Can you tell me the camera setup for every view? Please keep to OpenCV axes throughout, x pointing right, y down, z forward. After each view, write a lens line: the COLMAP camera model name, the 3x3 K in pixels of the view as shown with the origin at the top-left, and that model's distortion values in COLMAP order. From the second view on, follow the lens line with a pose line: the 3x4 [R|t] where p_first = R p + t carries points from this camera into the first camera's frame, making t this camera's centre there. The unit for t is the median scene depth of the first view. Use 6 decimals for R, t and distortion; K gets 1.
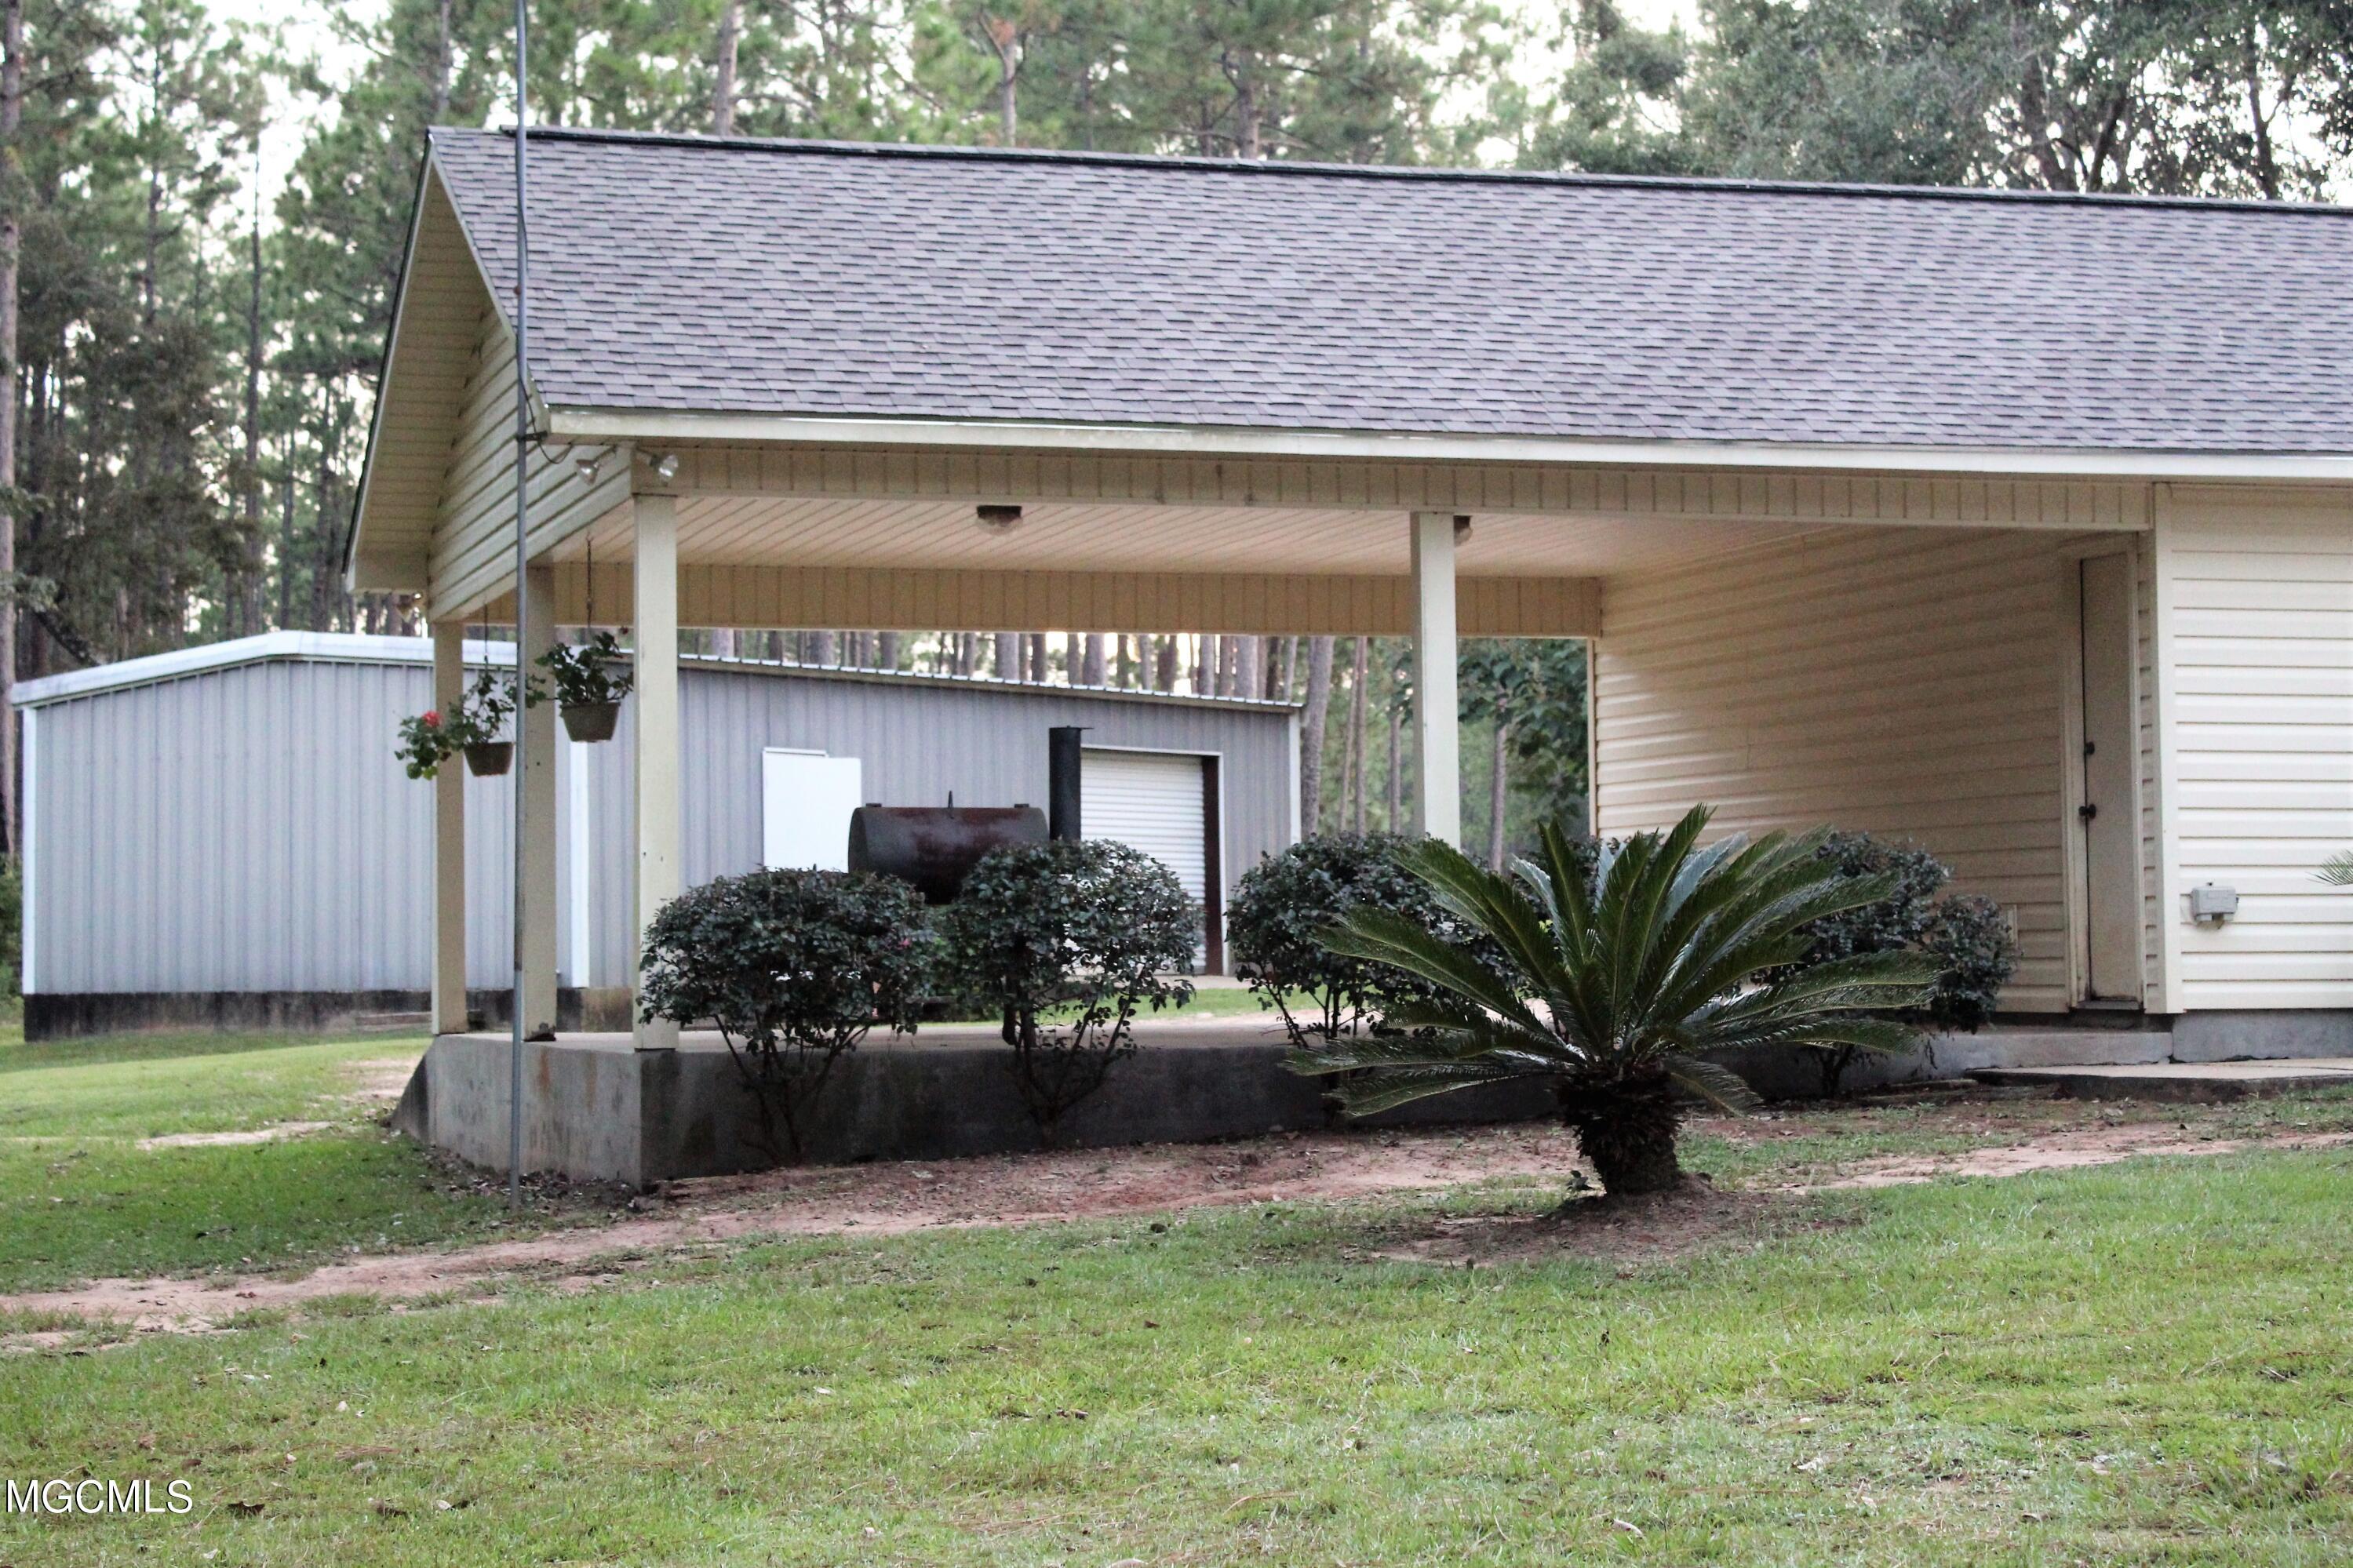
lens RADIAL K [[4419.8, 0, 1176.5], [0, 4419.8, 784.0], [0, 0, 1]] dist [0.010079, 0.050699]
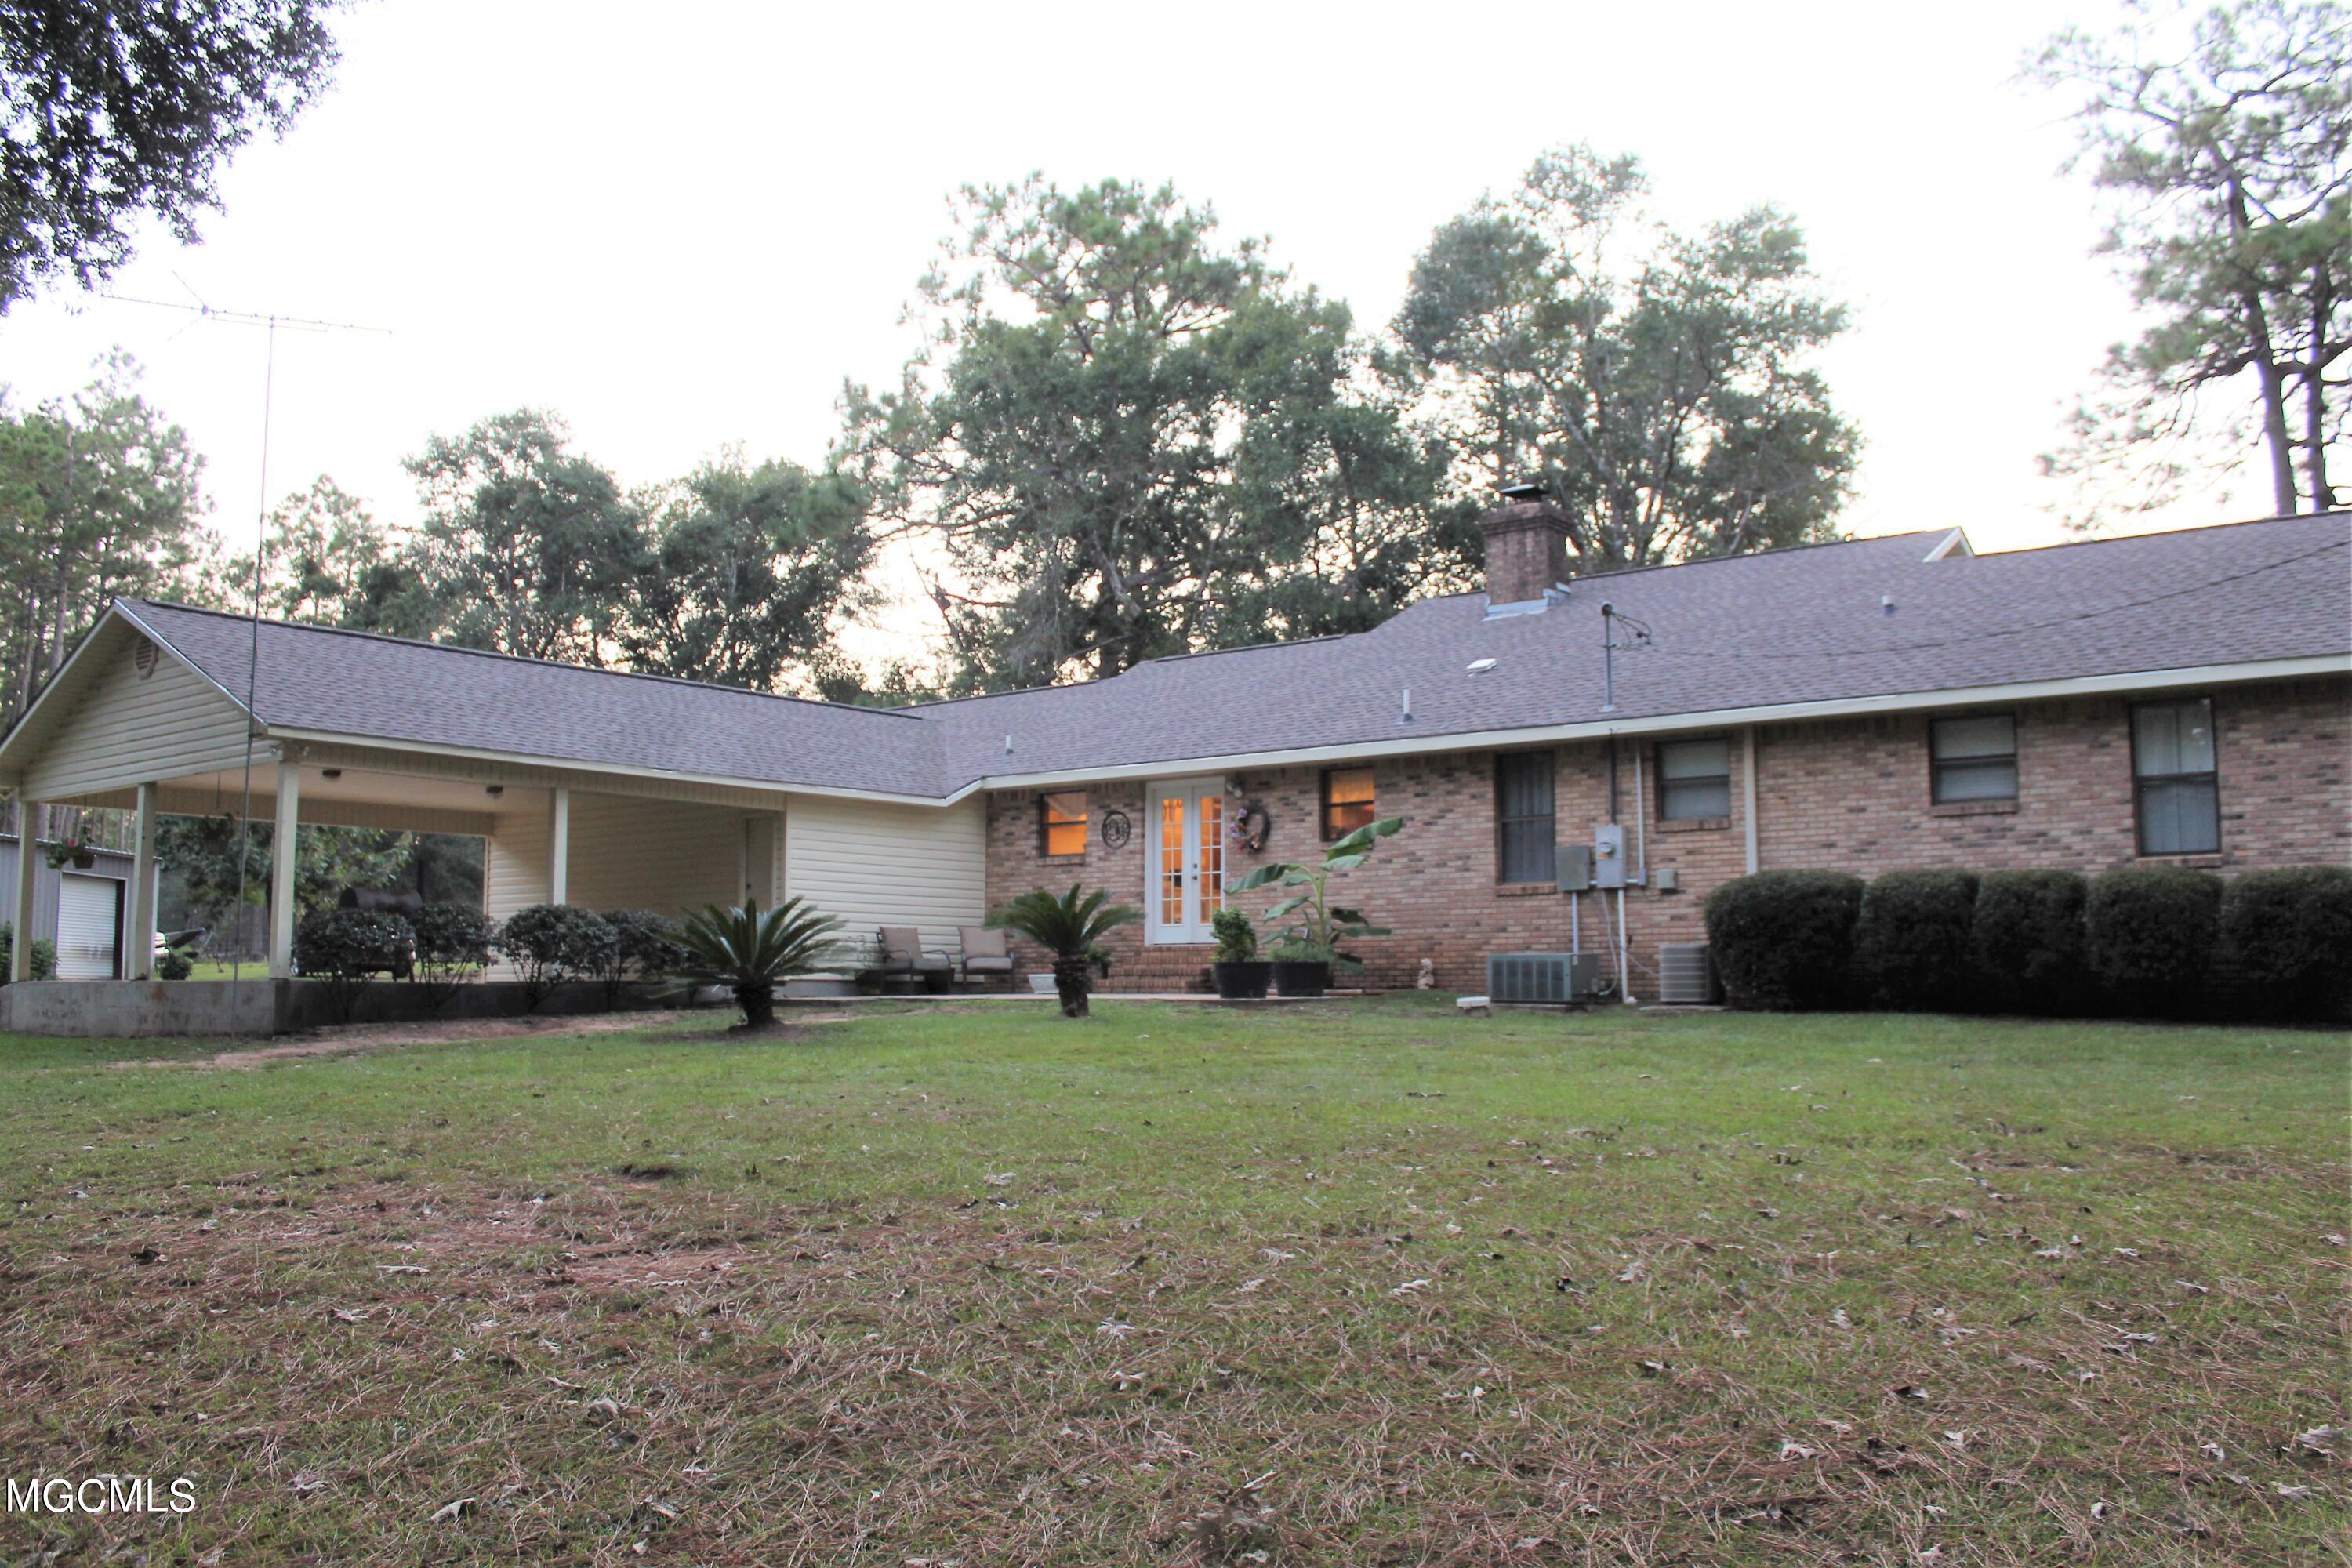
lens RADIAL K [[2003.1, 0, 1174.3], [0, 2003.1, 777.5], [0, 0, 1]] dist [-0.171803, 0.137754]
pose [[0.819200, 0.069815, 0.569243, -0.304947], [-0.027701, 0.996221, -0.082318, 0.020188], [-0.572839, 0.051667, 0.818038, -0.189485]]
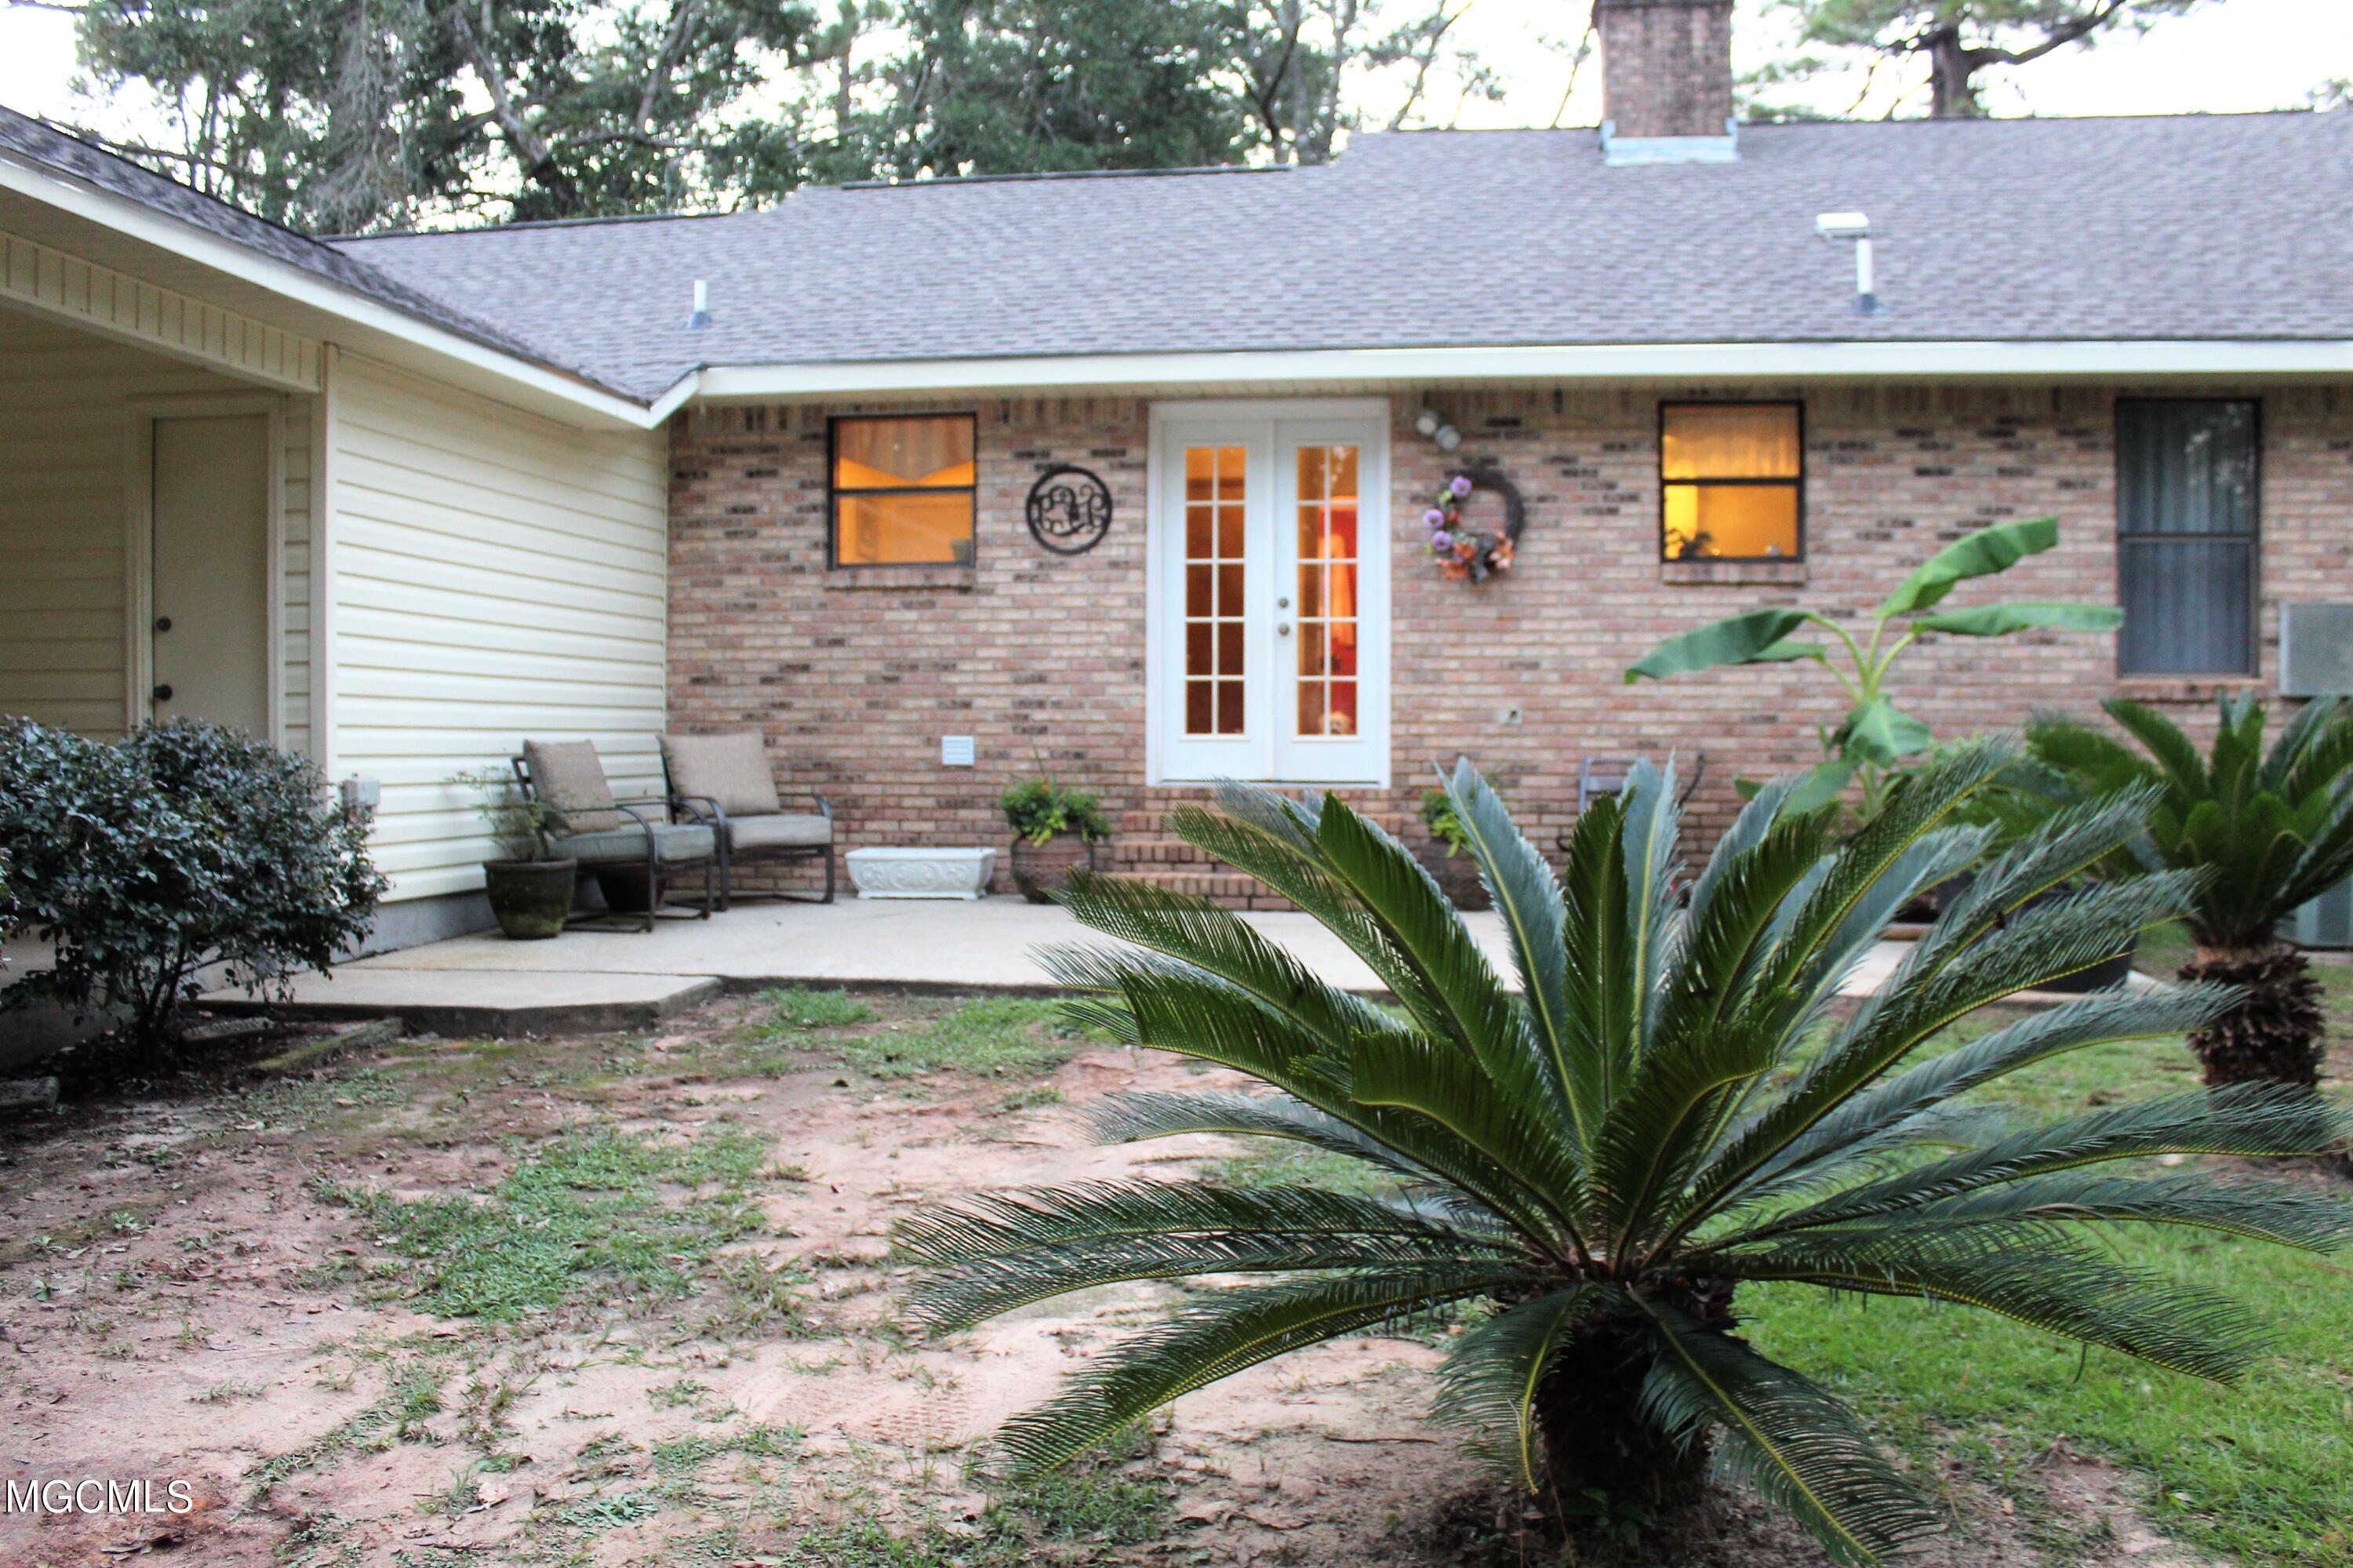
lens RADIAL K [[2041.9, 0, 1176.5], [0, 2041.9, 784.0], [0, 0, 1]] dist [-0.179253, 0.160521]
pose [[0.420515, -0.010147, 0.907229, -0.081340], [-0.039593, 0.998780, 0.029523, 0.005020], [-0.906421, -0.048335, 0.419600, 0.663763]]
